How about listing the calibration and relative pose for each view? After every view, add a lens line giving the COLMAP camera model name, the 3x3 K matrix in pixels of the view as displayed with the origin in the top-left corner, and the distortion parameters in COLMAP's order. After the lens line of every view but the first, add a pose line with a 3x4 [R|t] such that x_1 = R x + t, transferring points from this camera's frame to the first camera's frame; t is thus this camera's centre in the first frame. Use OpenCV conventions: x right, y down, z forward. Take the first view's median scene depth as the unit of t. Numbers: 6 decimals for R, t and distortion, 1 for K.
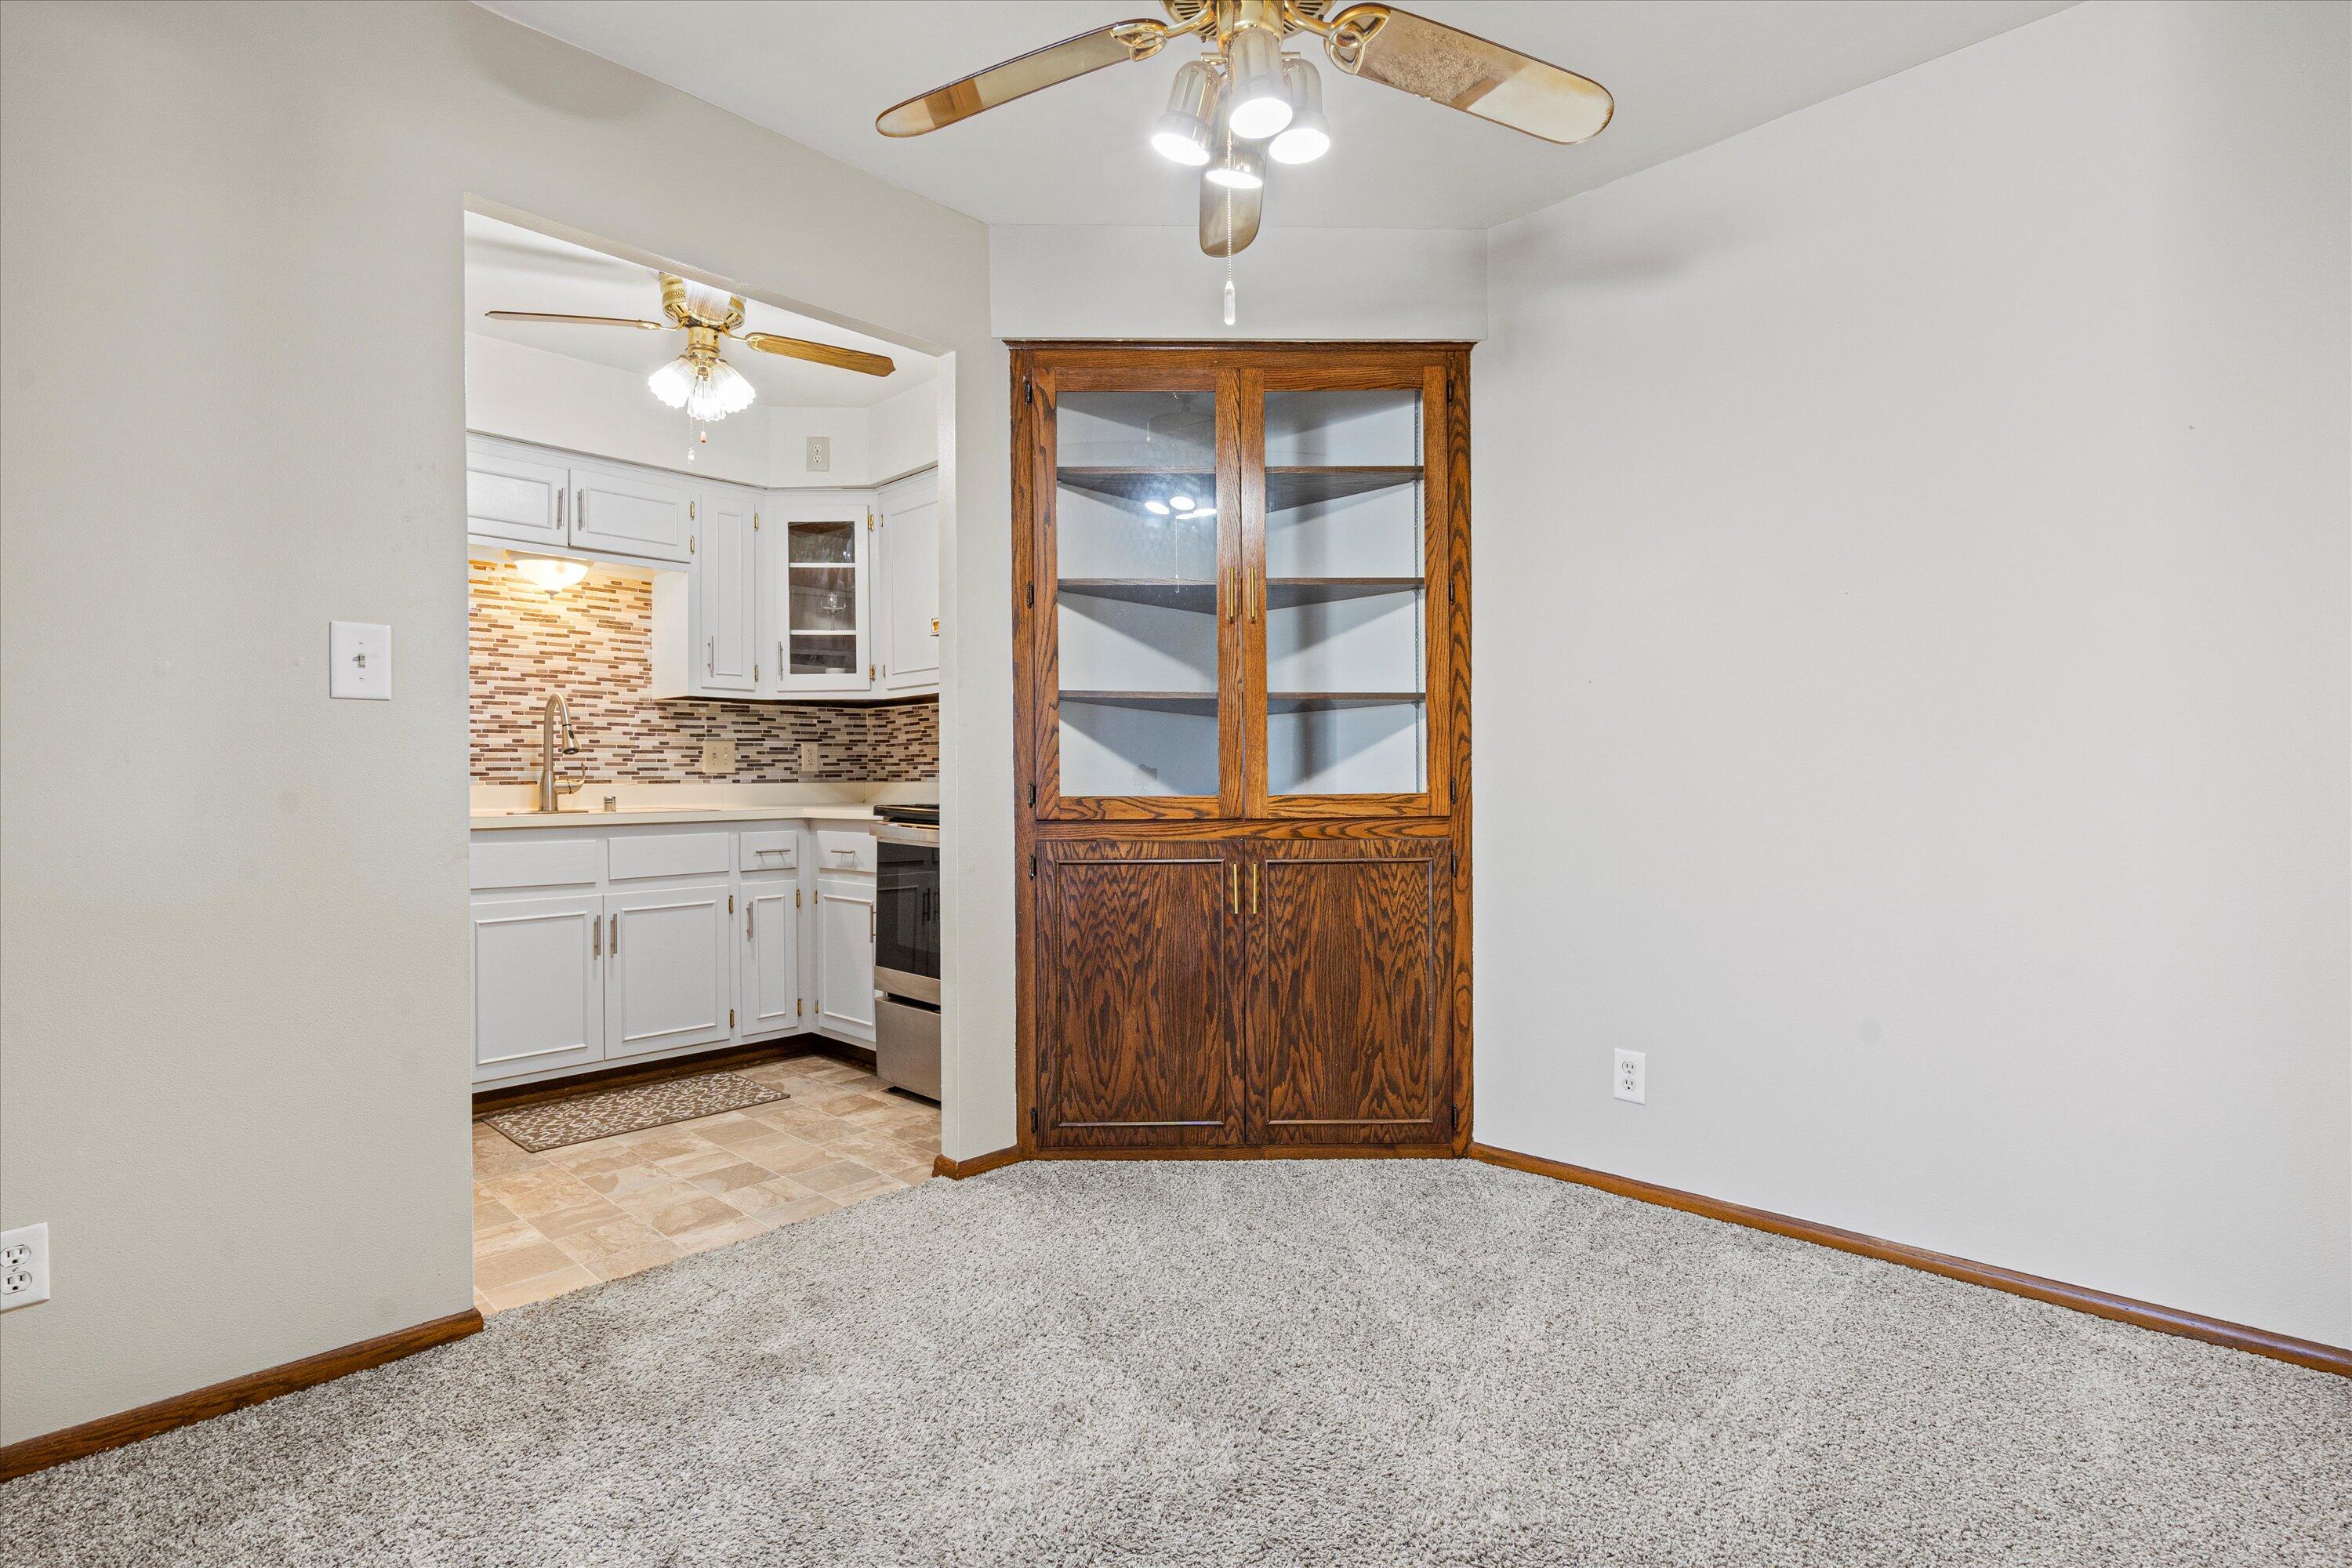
lens RADIAL K [[1151.8, 0, 1176.0], [0, 1151.8, 784.0], [0, 0, 1]] dist [-0.003260, 0.000153]
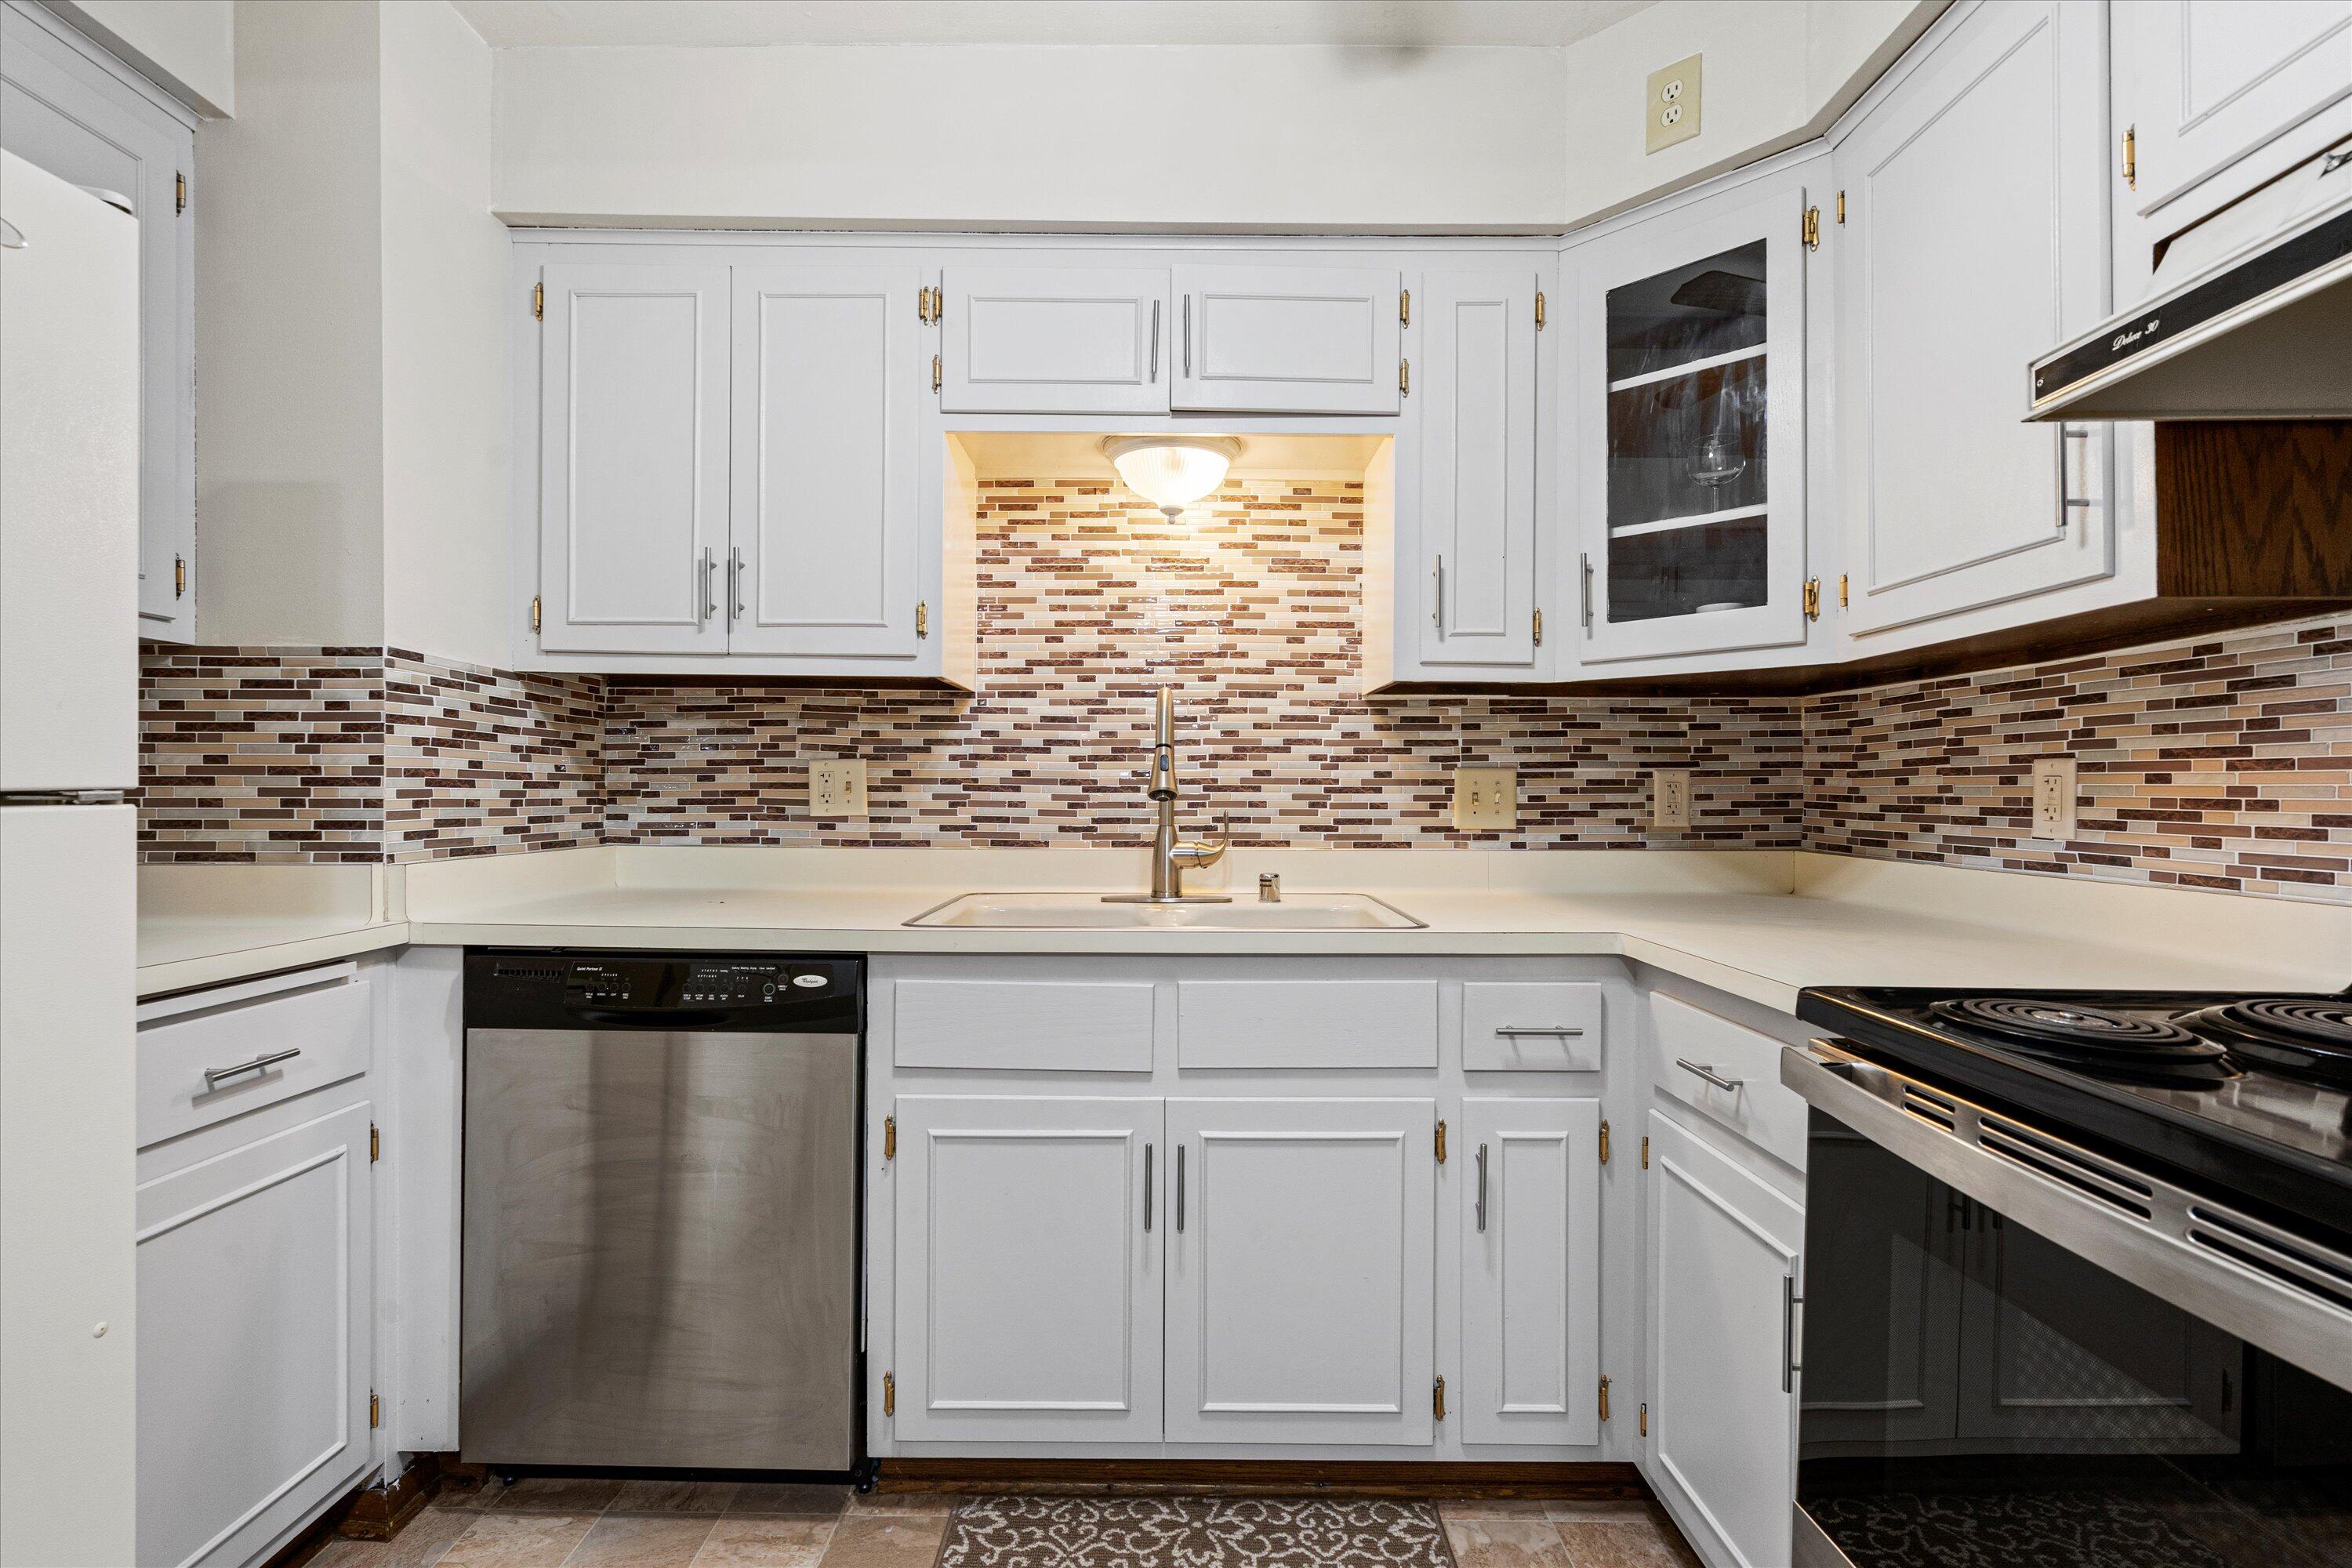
lens RADIAL K [[1080.5, 0, 1168.2], [0, 1080.5, 786.3], [0, 0, 1]] dist [-0.007145, 0.006881]
pose [[0.688287, 0.006531, -0.725409, -0.157596], [-0.012108, 0.999924, -0.002486, -0.030072], [0.725338, 0.010495, 0.688313, 0.632791]]
